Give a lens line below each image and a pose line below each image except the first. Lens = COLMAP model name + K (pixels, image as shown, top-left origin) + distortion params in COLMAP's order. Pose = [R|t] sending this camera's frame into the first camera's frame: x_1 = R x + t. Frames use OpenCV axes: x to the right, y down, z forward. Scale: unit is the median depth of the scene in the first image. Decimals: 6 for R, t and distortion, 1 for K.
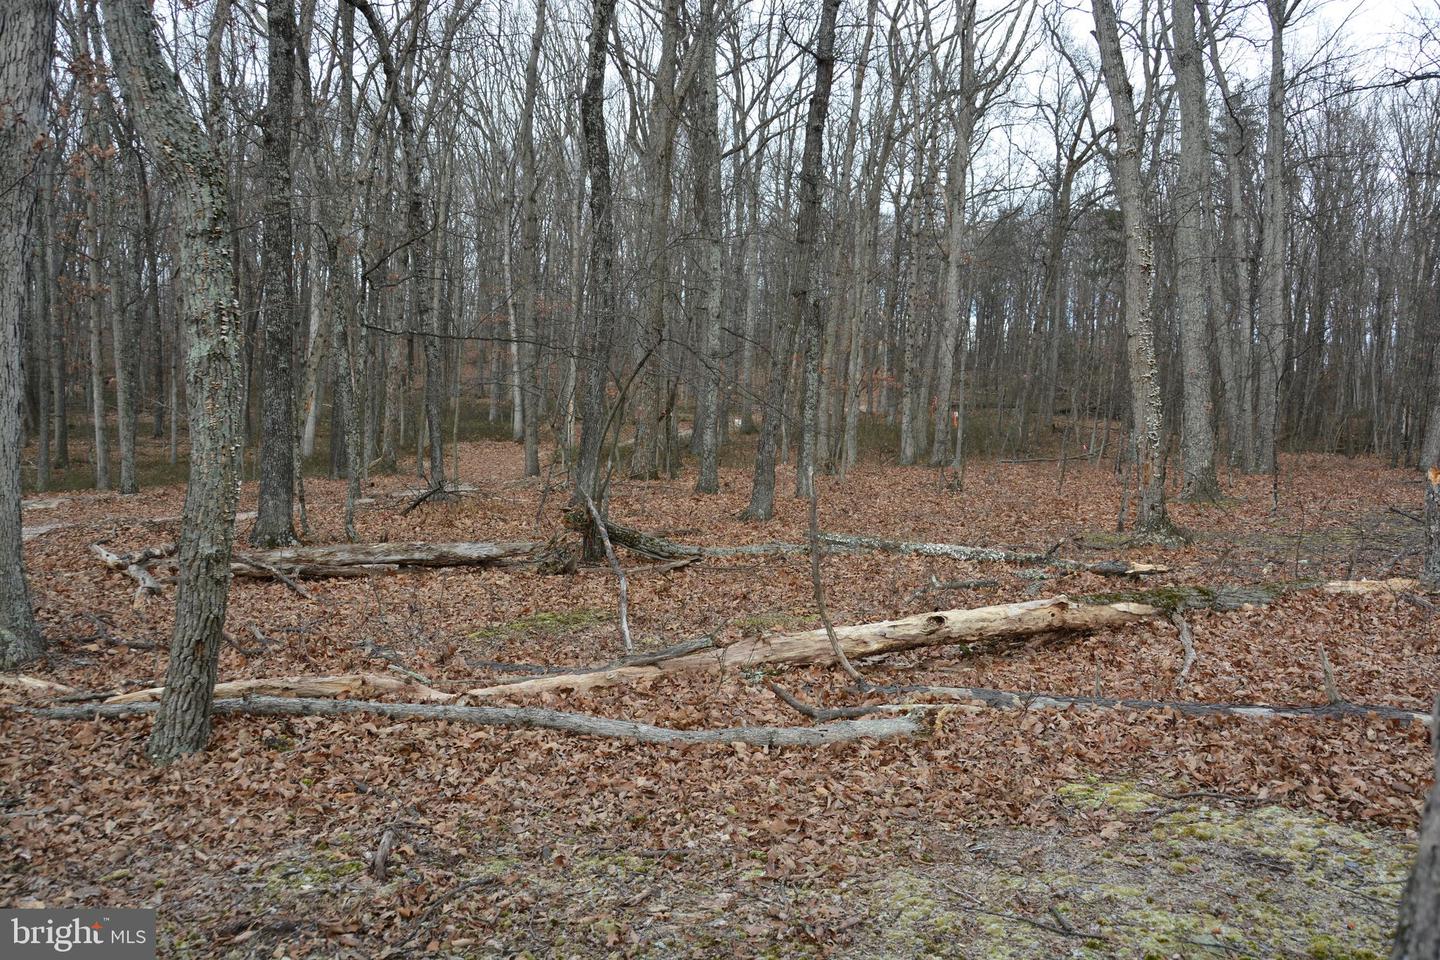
lens RADIAL K [[1142.6, 0, 720.0], [0, 1142.6, 480.0], [0, 0, 1]] dist [-0.188687, 0.148490]
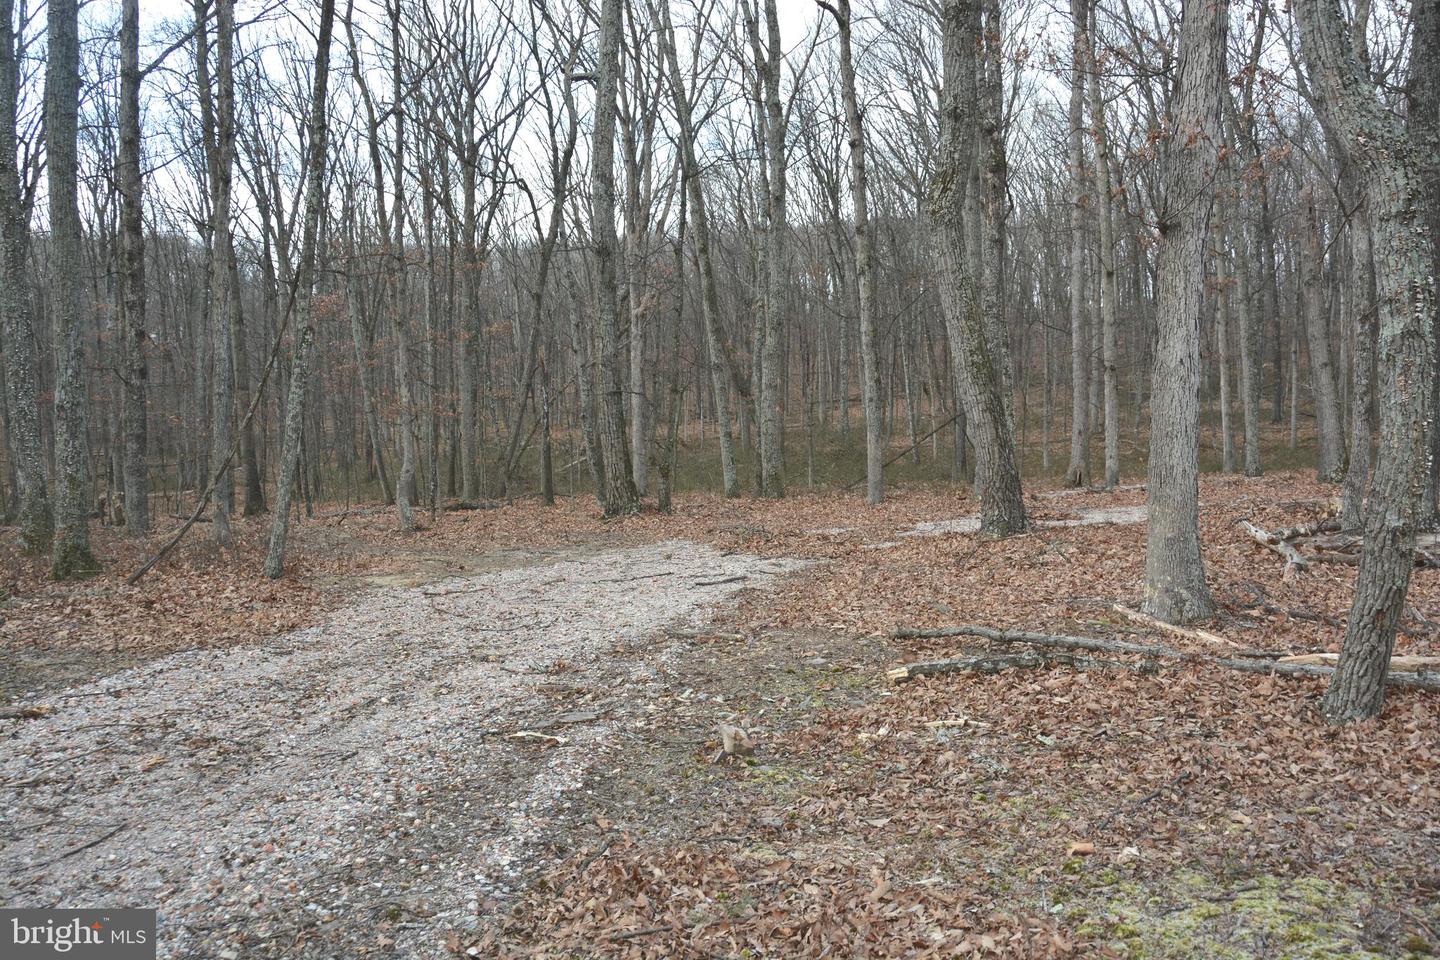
lens RADIAL K [[1142.6, 0, 720.0], [0, 1142.6, 480.0], [0, 0, 1]] dist [-0.188687, 0.148490]
pose [[0.595621, 0.018479, -0.803053, -0.027333], [-0.008914, 0.999826, 0.016395, 0.012831], [0.803216, -0.002607, 0.595682, -0.111692]]
